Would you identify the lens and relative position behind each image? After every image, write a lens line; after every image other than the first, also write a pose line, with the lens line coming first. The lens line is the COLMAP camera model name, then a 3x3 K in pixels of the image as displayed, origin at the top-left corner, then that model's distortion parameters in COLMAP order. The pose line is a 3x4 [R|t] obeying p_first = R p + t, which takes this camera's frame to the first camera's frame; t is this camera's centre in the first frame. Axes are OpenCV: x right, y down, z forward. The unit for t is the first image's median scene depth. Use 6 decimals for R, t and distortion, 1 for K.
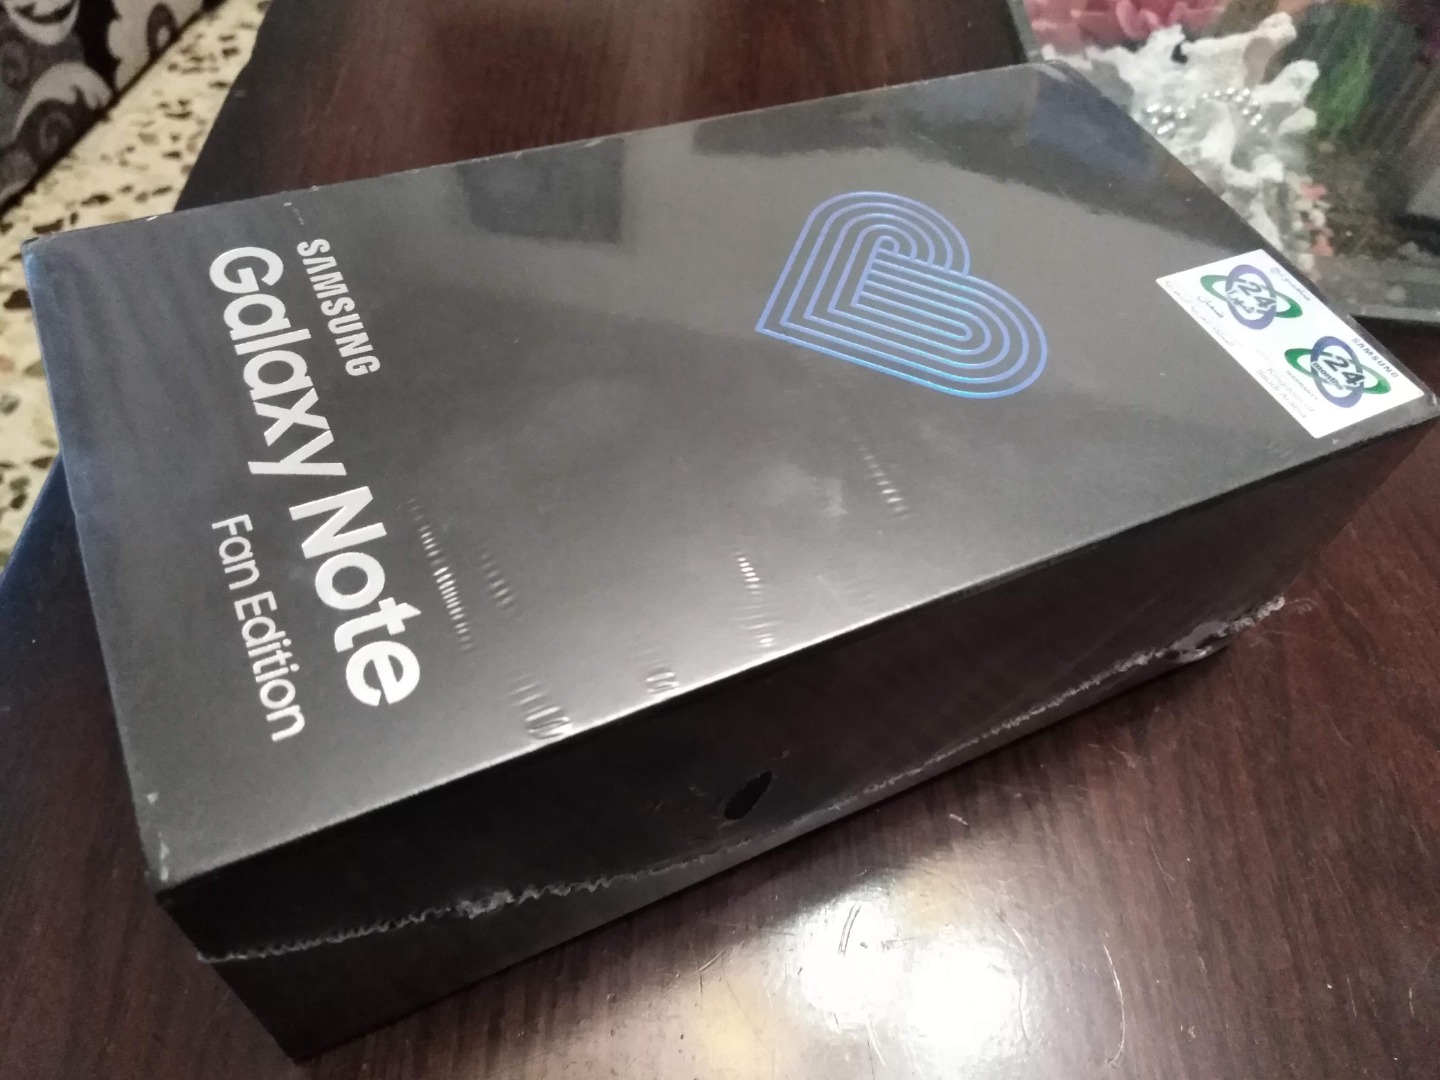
lens RADIAL K [[1120.3, 0, 720.0], [0, 1120.3, 540.0], [0, 0, 1]] dist [-0.005677, -0.008035]
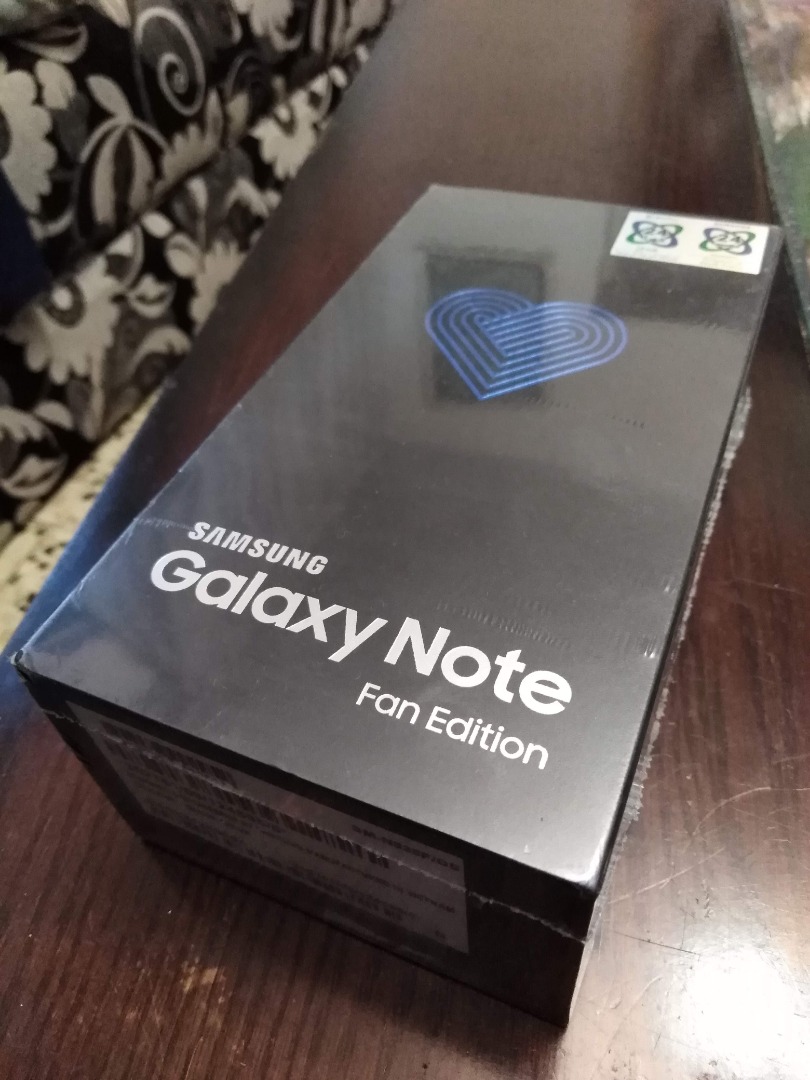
lens RADIAL K [[840.2, 0, 405.0], [0, 840.2, 540.0], [0, 0, 1]] dist [-0.005677, -0.008035]
pose [[0.749292, -0.587009, 0.306564, -0.552135], [0.613343, 0.789709, 0.013025, -0.132253], [-0.249742, 0.178270, 0.951761, 0.003899]]
